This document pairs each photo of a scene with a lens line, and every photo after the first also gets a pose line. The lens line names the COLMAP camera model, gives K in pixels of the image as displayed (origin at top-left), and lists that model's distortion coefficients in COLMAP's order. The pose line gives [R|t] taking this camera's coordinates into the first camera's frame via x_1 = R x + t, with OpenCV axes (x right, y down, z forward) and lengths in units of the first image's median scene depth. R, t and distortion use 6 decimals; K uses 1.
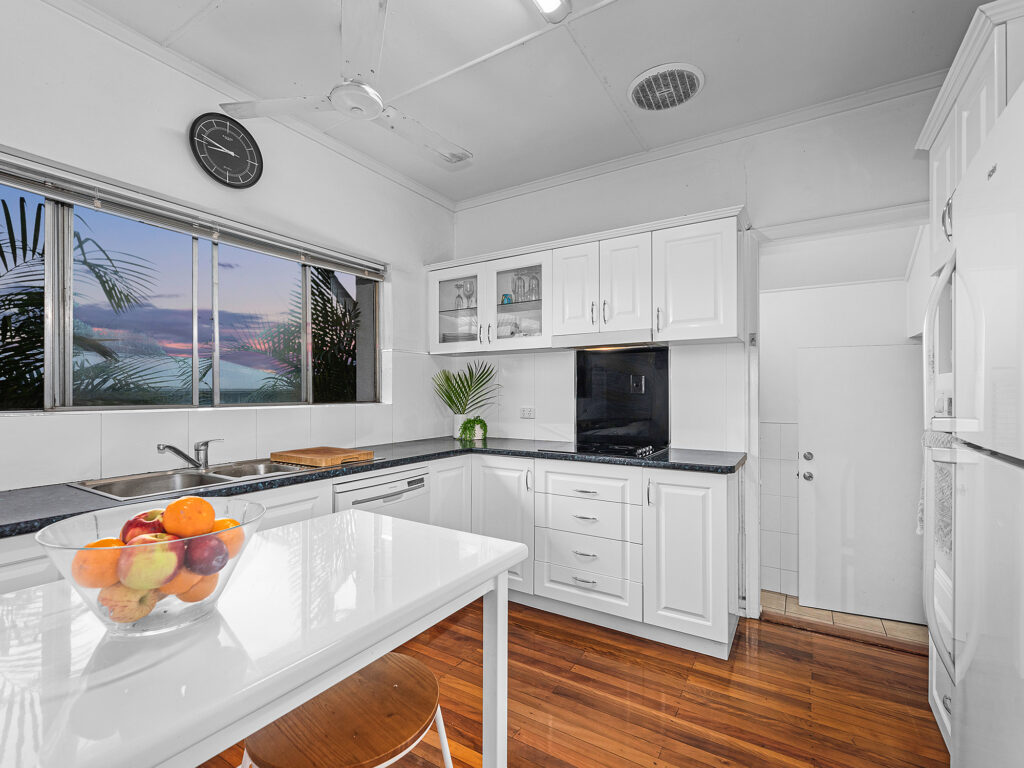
lens RADIAL K [[463.7, 0, 510.4], [0, 463.7, 389.6], [0, 0, 1]] dist [-0.001506, 0.000103]
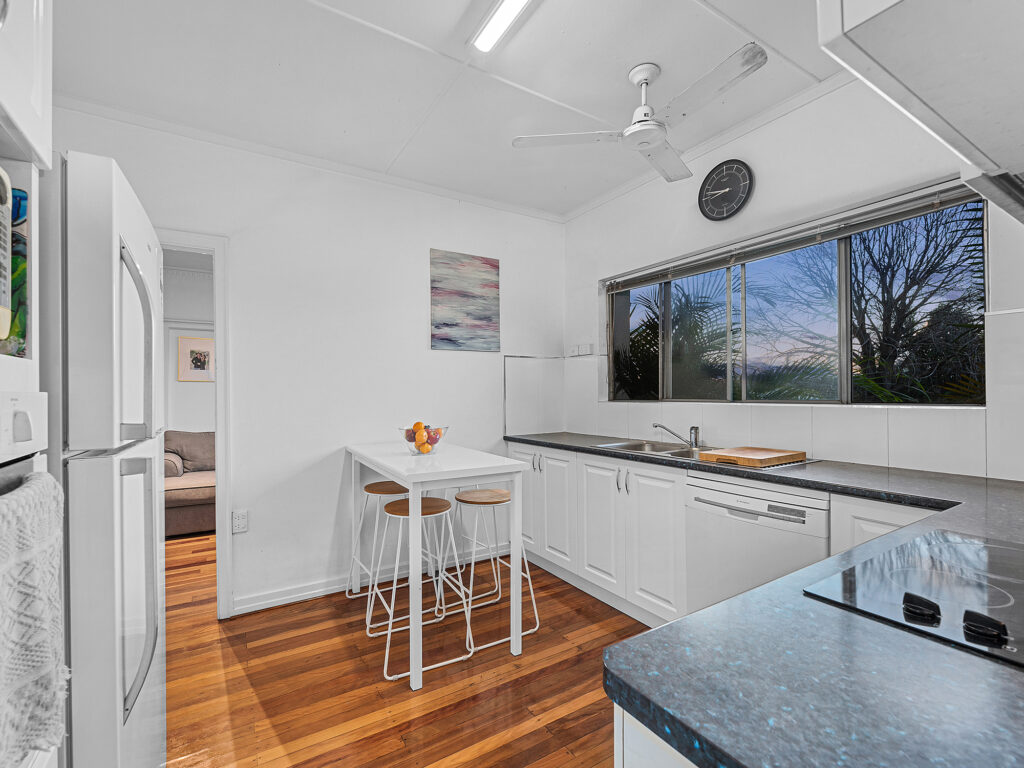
lens RADIAL K [[477.1, 0, 516.4], [0, 477.1, 391.1], [0, 0, 1]] dist [-0.002303, 0.000234]
pose [[-0.438969, 0.000858, -0.898502, 0.666477], [0.009680, 0.999946, -0.003775, 0.006395], [0.898450, -0.010355, -0.438953, 0.944357]]
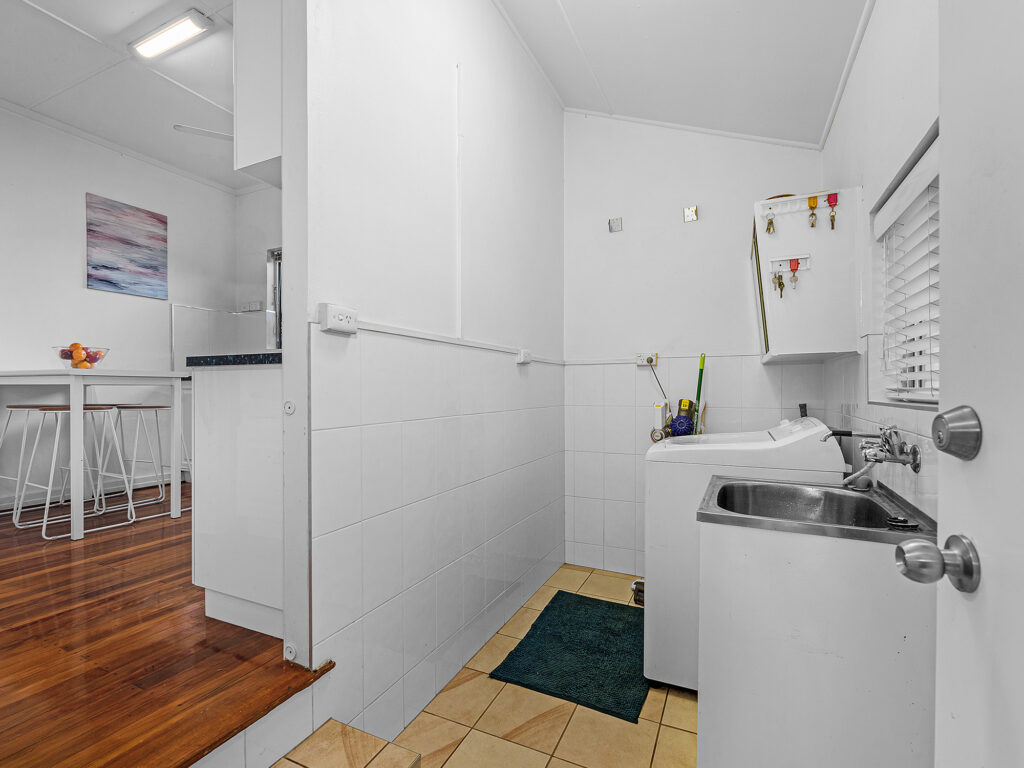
lens RADIAL K [[477.1, 0, 516.4], [0, 477.1, 391.1], [0, 0, 1]] dist [-0.002303, 0.000234]
pose [[0.120834, 0.019723, -0.992477, 1.164875], [-0.005783, 0.999800, 0.019164, 0.162230], [0.992656, 0.003424, 0.120924, 1.260380]]
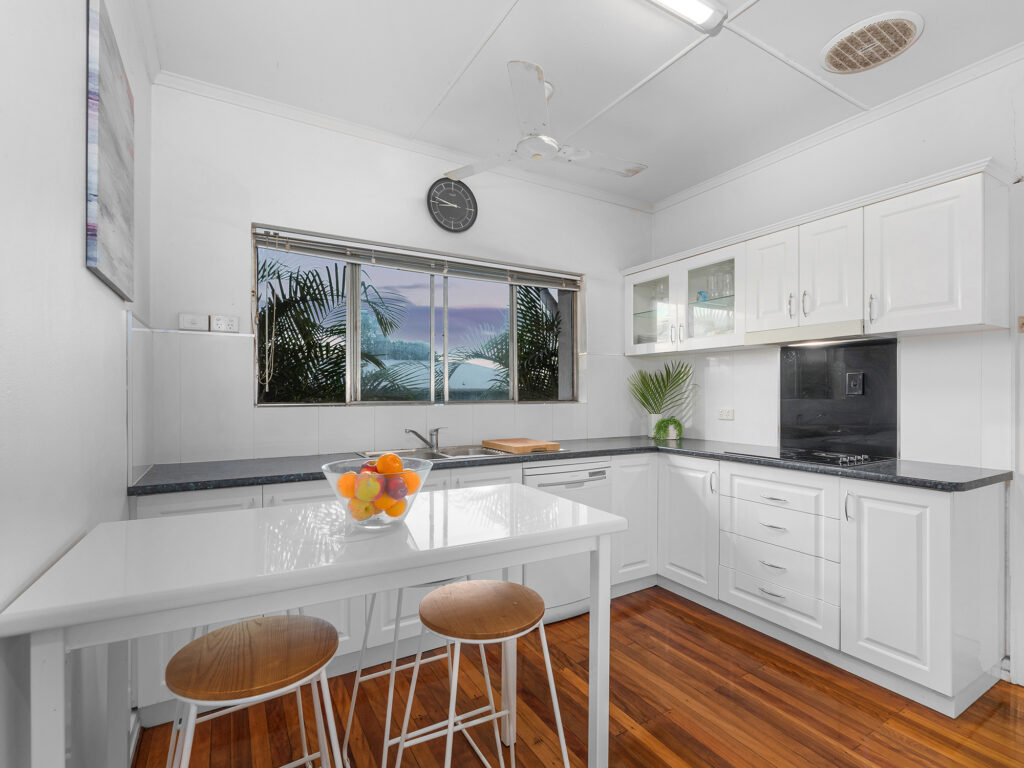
lens RADIAL K [[477.1, 0, 516.4], [0, 477.1, 391.1], [0, 0, 1]] dist [-0.002303, 0.000234]
pose [[0.889257, 0.001428, -0.457405, 0.142431], [-0.000127, 0.999996, 0.002876, 0.000337], [0.457407, -0.002499, 0.889254, -0.092658]]
